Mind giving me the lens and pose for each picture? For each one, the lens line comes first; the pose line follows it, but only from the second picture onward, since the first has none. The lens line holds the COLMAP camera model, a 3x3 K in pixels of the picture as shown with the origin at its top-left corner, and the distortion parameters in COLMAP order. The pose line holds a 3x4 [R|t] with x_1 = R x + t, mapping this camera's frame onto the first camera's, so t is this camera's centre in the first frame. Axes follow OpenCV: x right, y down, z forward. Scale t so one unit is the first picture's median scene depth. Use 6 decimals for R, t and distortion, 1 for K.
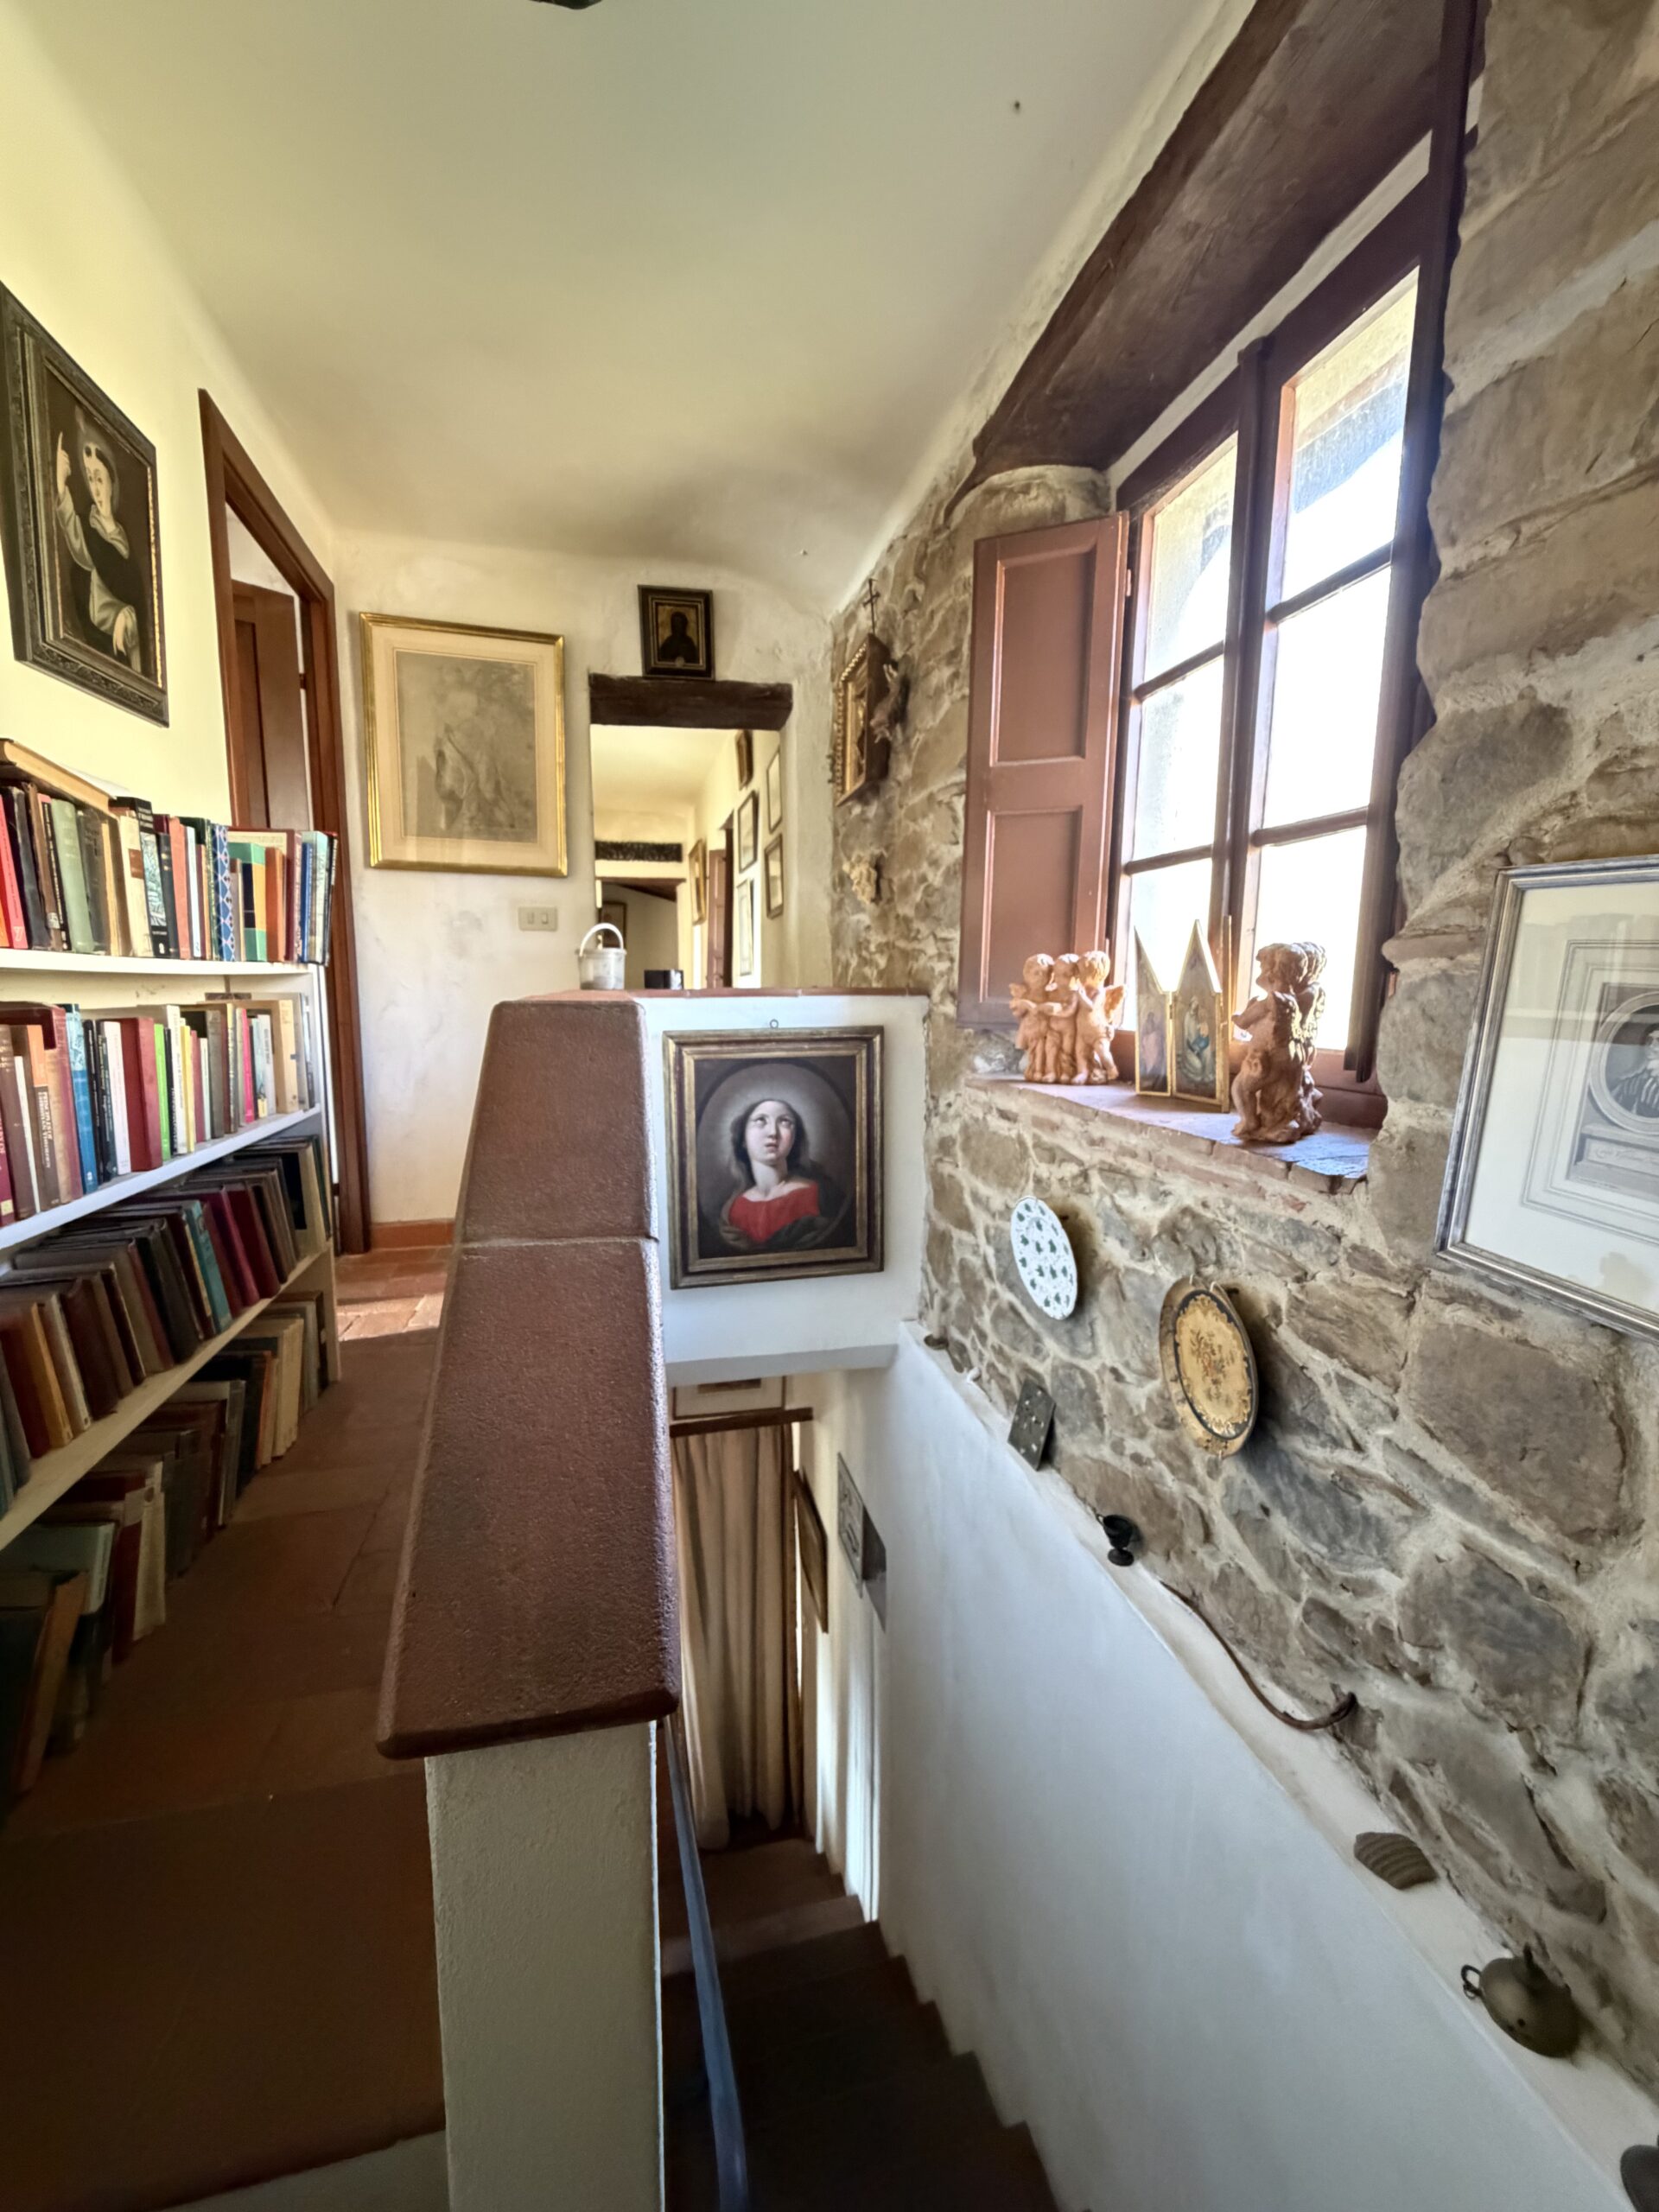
lens RADIAL K [[884.8, 0, 830.1], [0, 884.8, 1095.4], [0, 0, 1]] dist [0.000471, -0.000161]
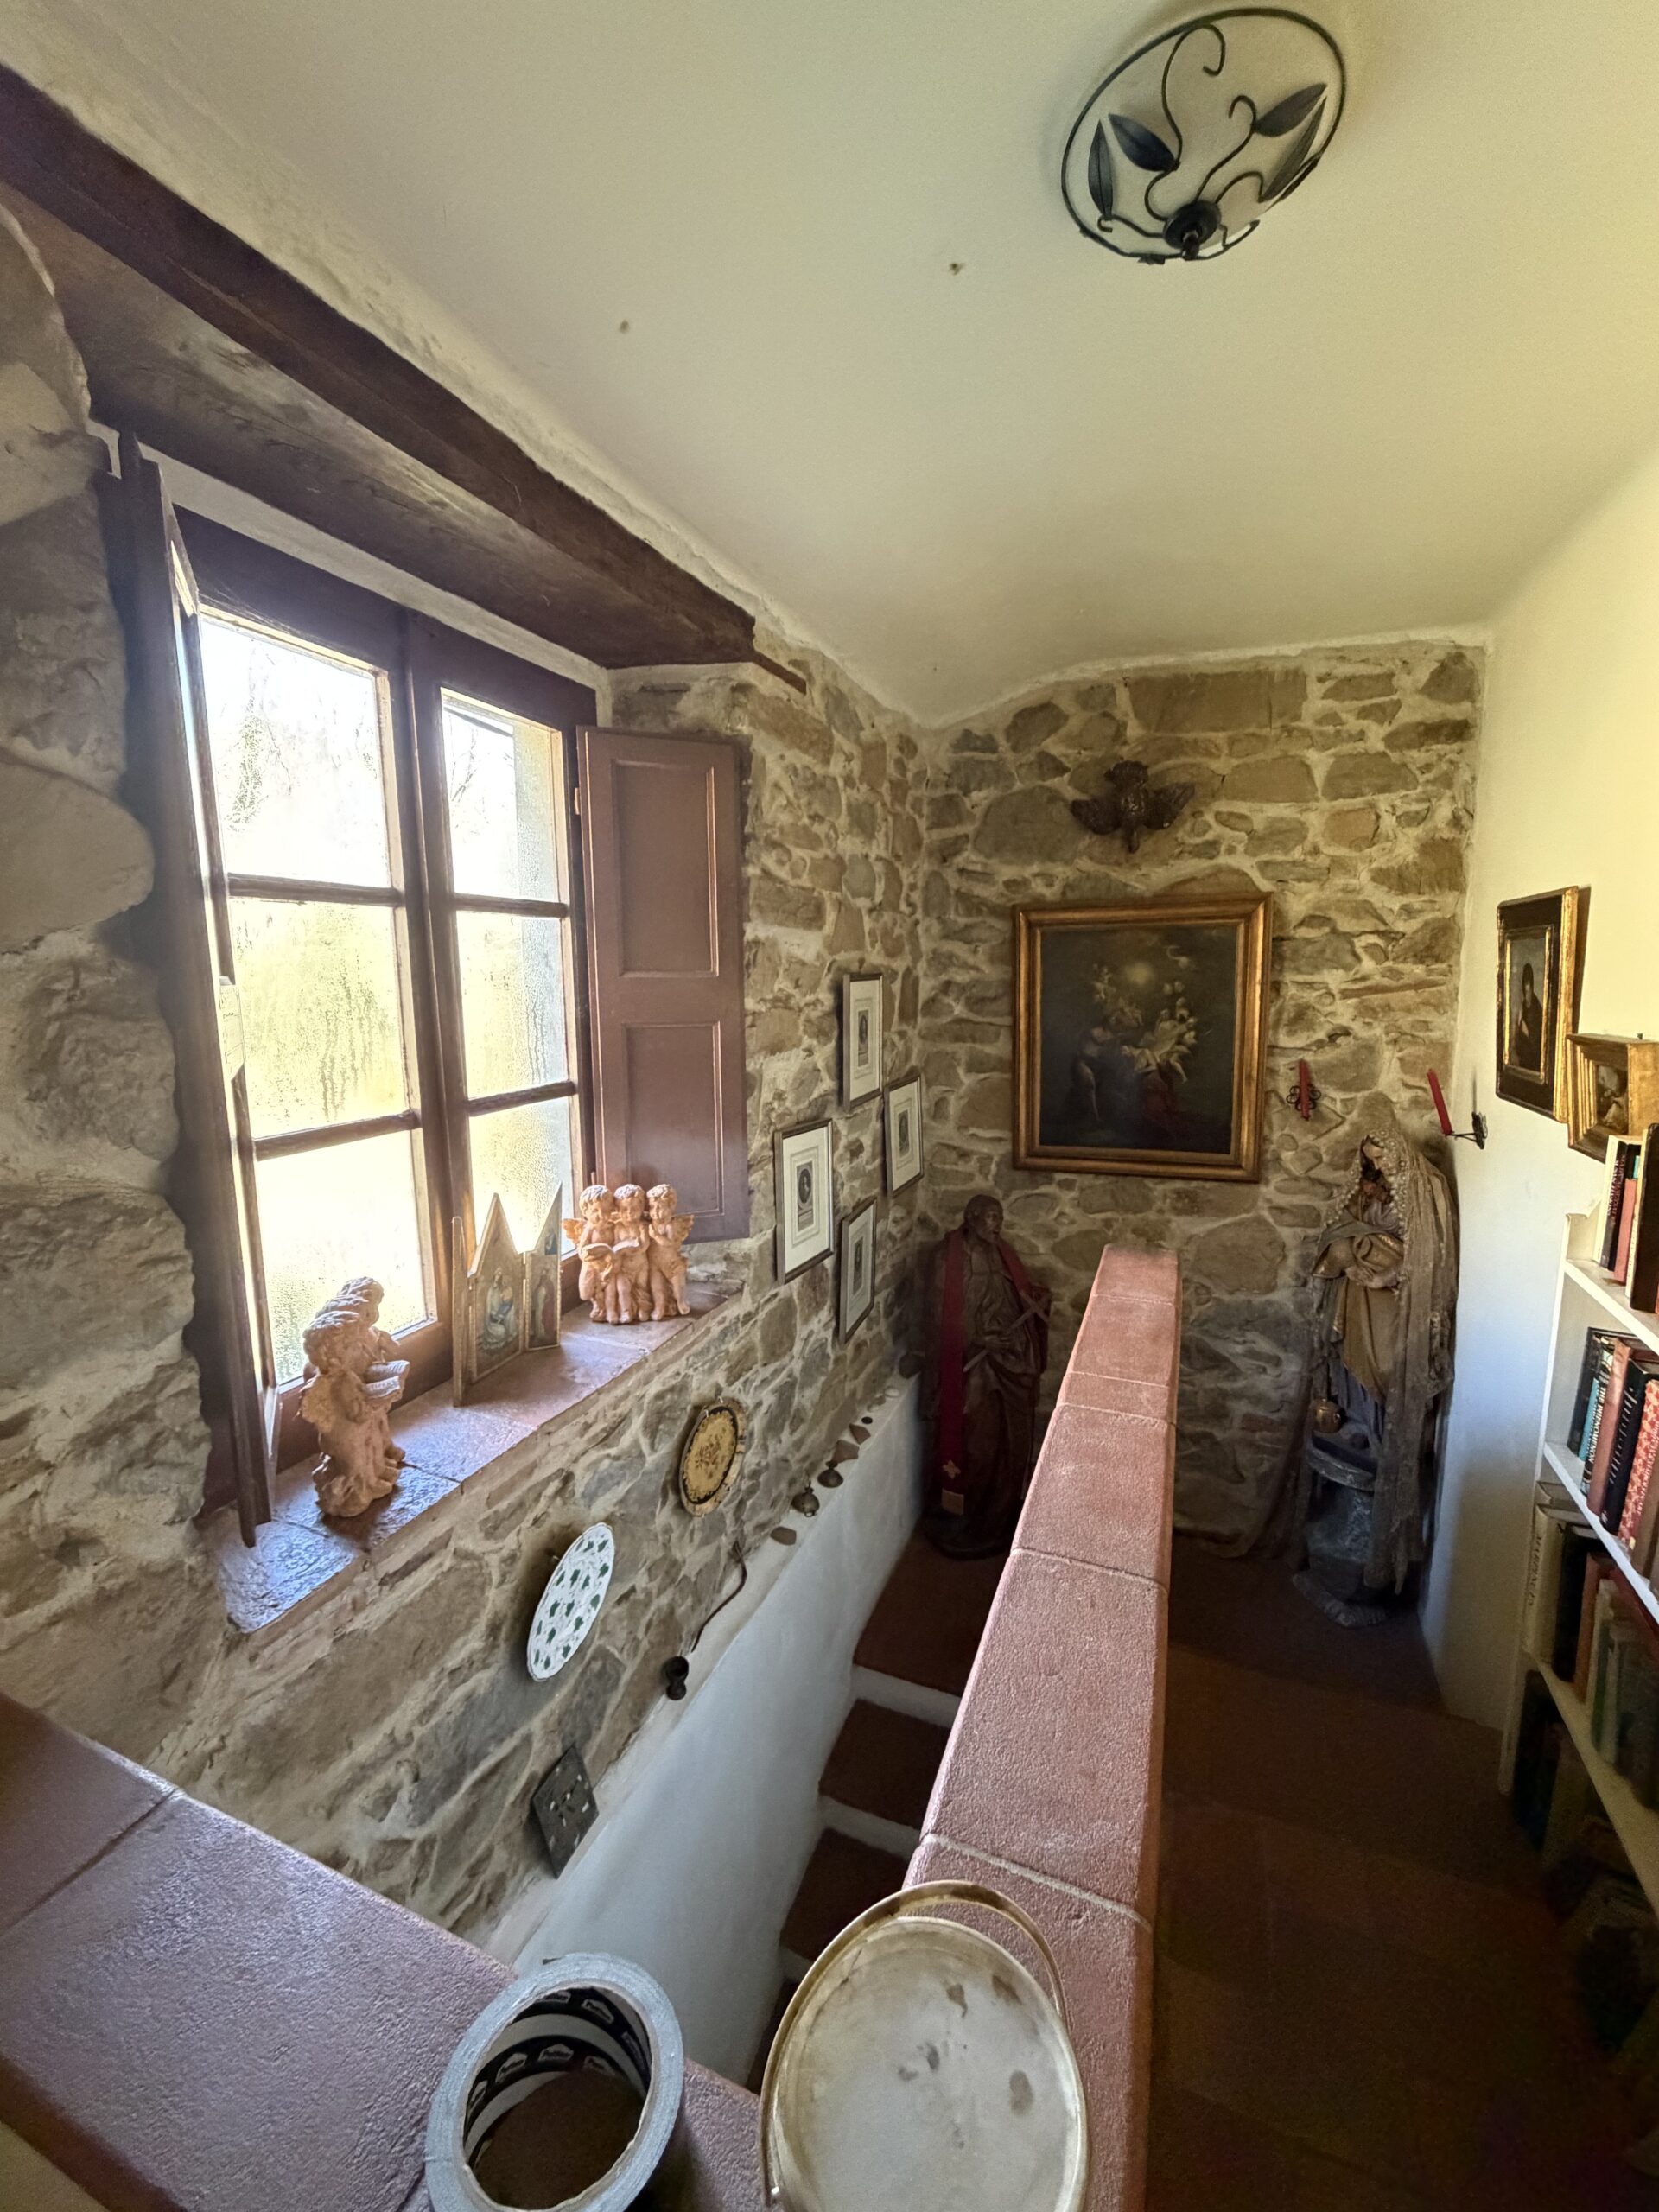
lens RADIAL K [[884.8, 0, 830.1], [0, 884.8, 1095.4], [0, 0, 1]] dist [0.000471, -0.000161]
pose [[-0.809388, -0.085733, 0.580982, -0.479404], [0.078819, 0.964478, 0.252129, -0.559068], [-0.581961, 0.249862, -0.773880, 1.619860]]
